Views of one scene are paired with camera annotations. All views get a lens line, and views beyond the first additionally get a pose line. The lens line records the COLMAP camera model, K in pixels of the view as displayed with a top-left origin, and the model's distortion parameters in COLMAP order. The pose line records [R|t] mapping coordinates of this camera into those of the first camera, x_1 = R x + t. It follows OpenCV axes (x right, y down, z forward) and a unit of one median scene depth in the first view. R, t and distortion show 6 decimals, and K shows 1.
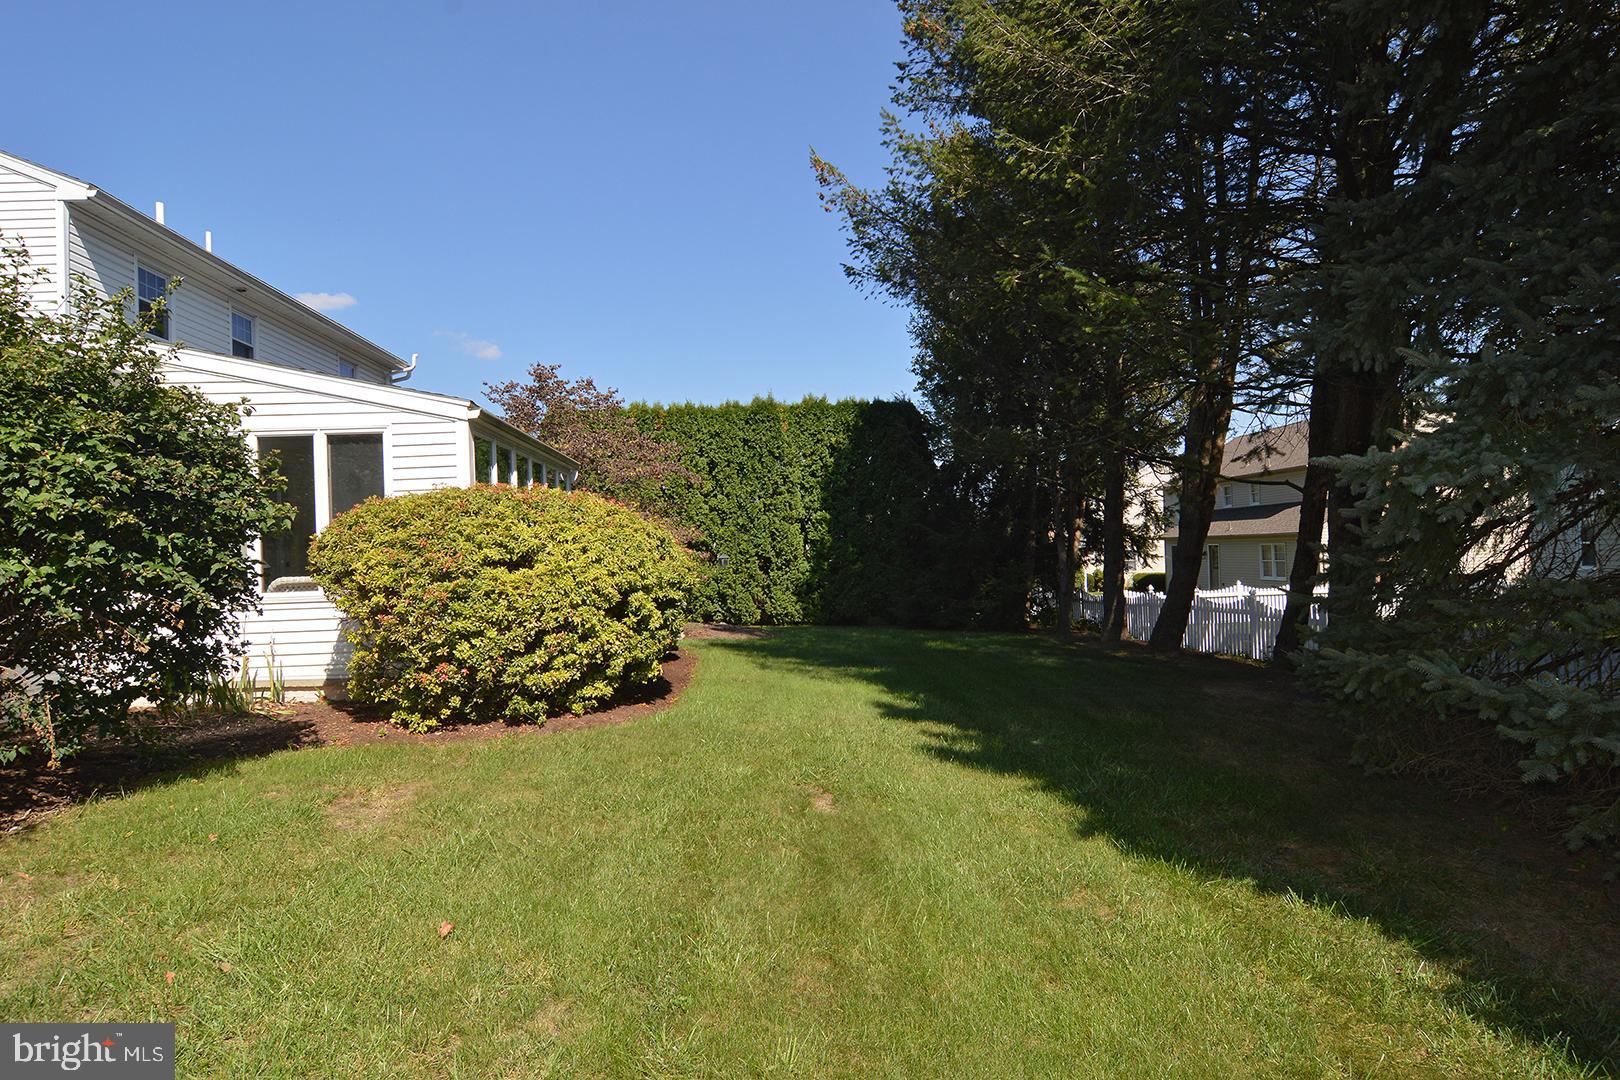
lens RADIAL K [[884.3, 0, 806.4], [0, 884.3, 542.1], [0, 0, 1]] dist [-0.007486, -0.007633]
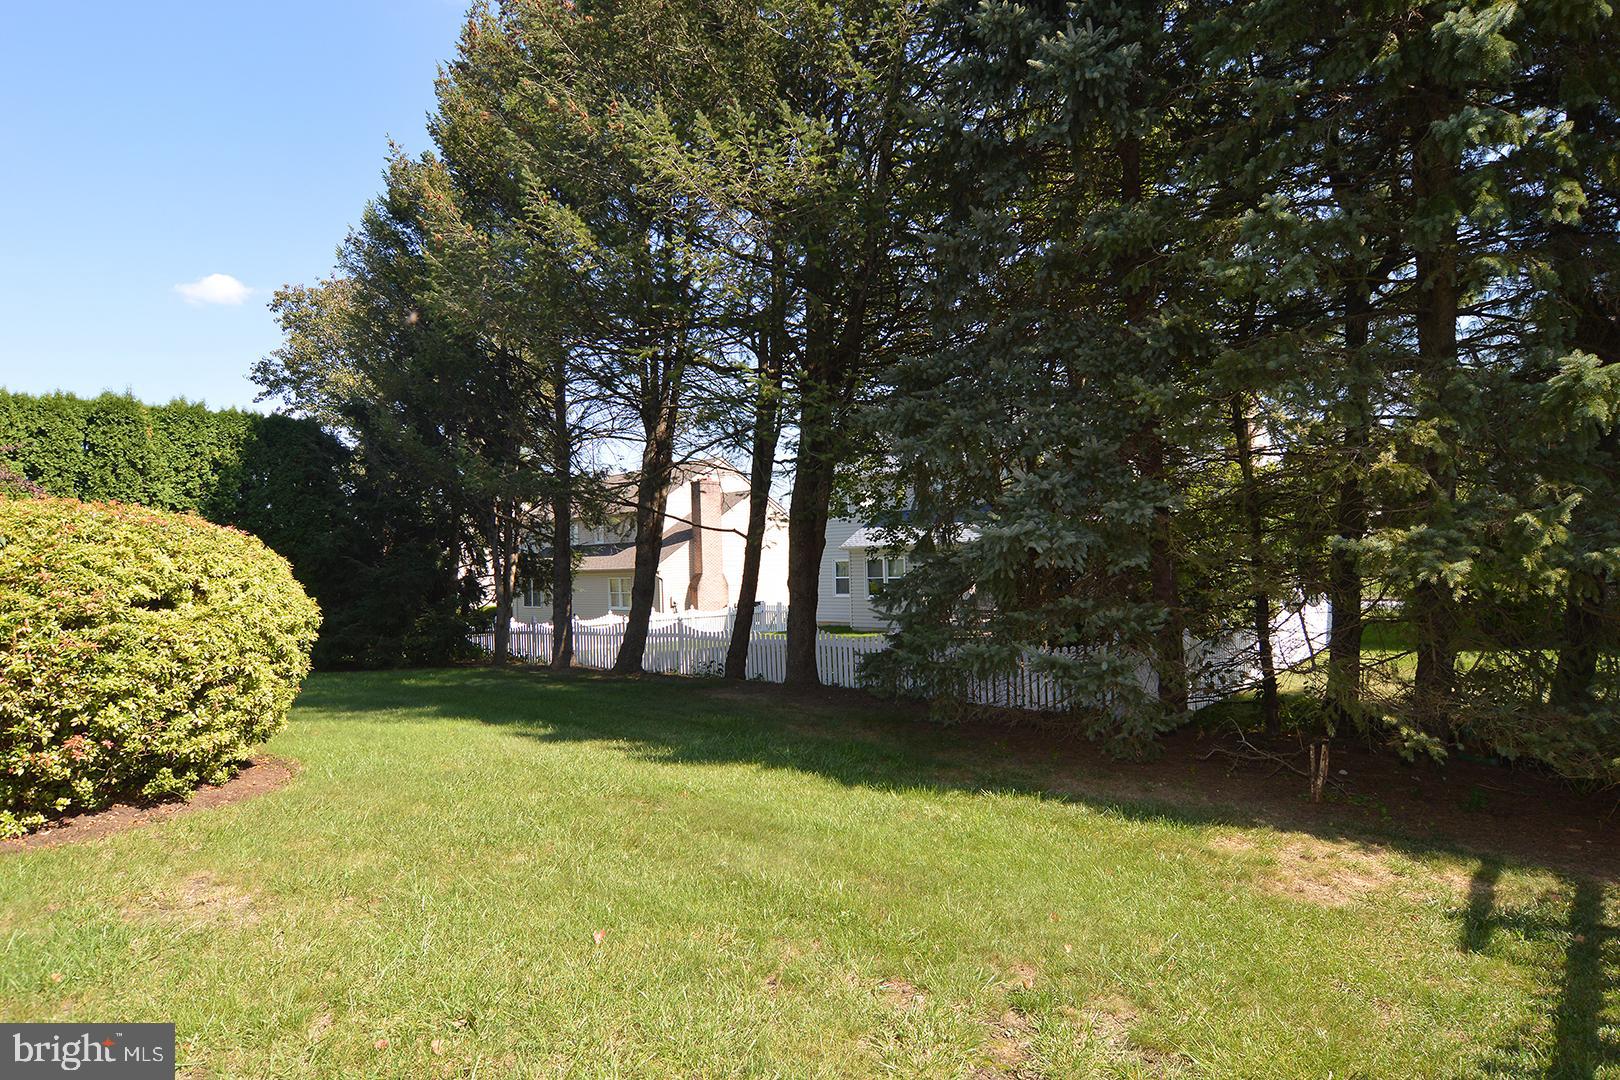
lens RADIAL K [[884.3, 0, 807.8], [0, 884.3, 541.4], [0, 0, 1]] dist [-0.007486, -0.007633]
pose [[0.718904, 0.029974, 0.694463, -0.430771], [-0.003052, 0.999196, -0.039968, -0.001430], [-0.695103, 0.026614, 0.718418, 0.014905]]
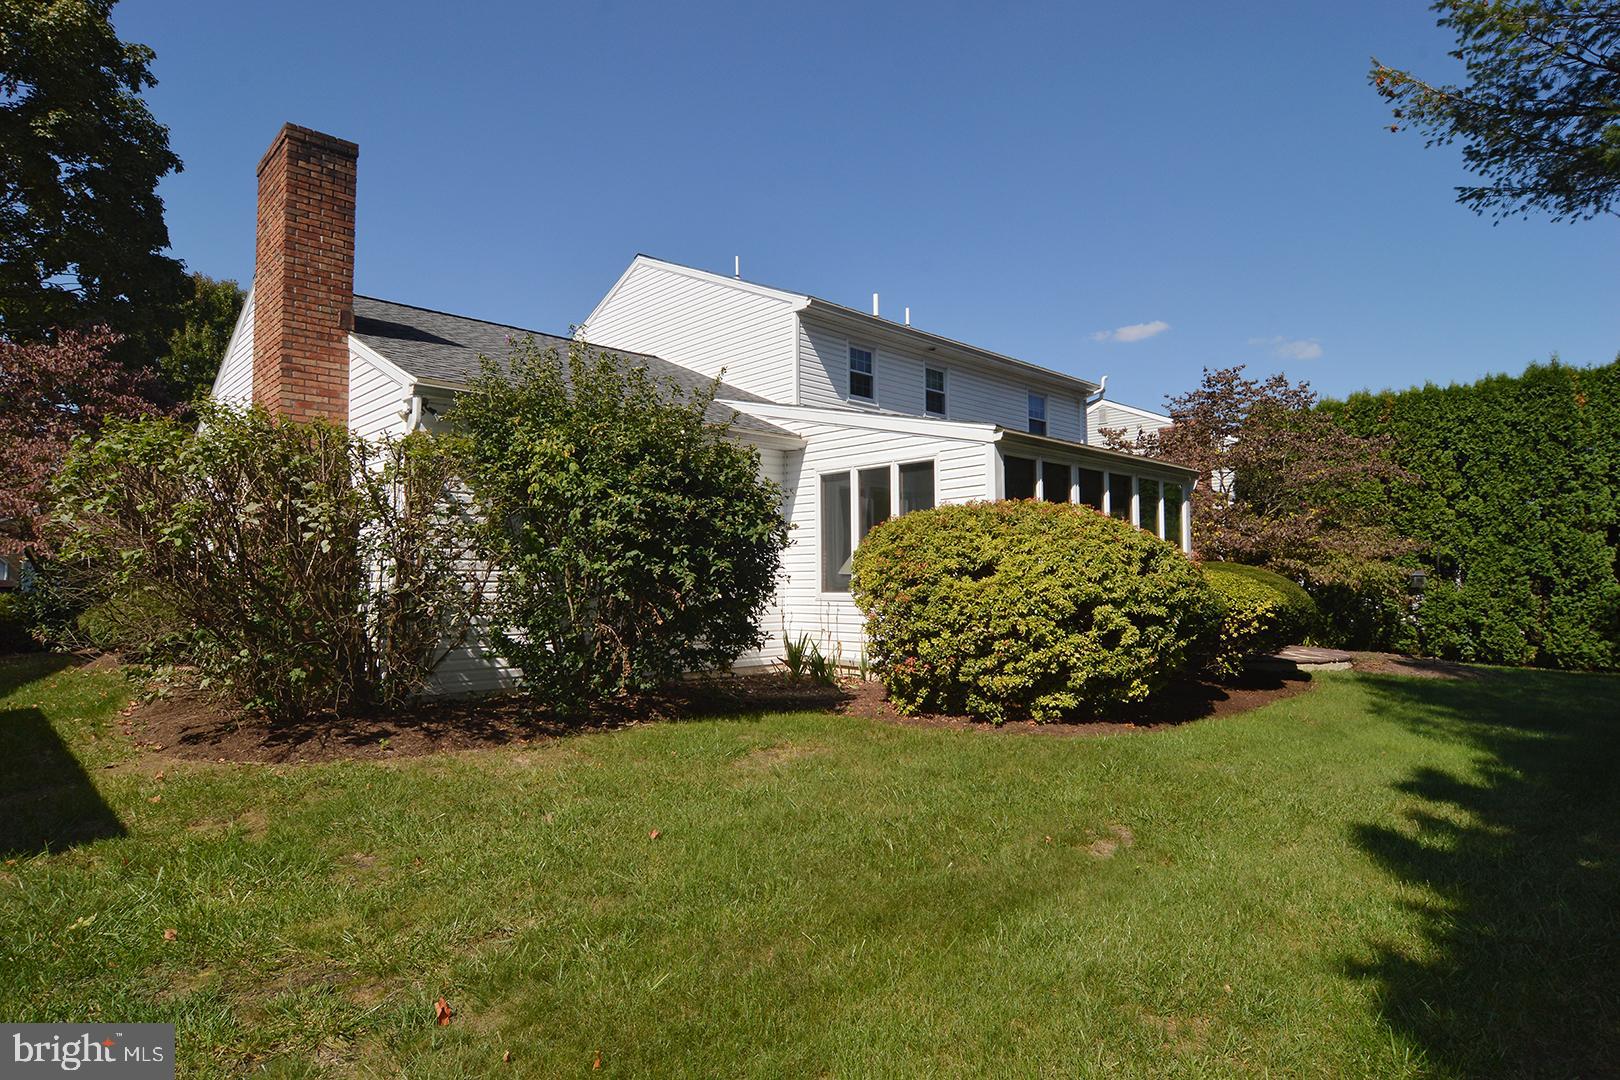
lens RADIAL K [[884.3, 0, 806.7], [0, 884.3, 541.1], [0, 0, 1]] dist [-0.007486, -0.007633]
pose [[0.643425, -0.007161, -0.765475, 0.343334], [-0.005296, 0.999891, -0.013805, 0.001451], [0.765491, 0.012936, 0.643317, 0.130220]]
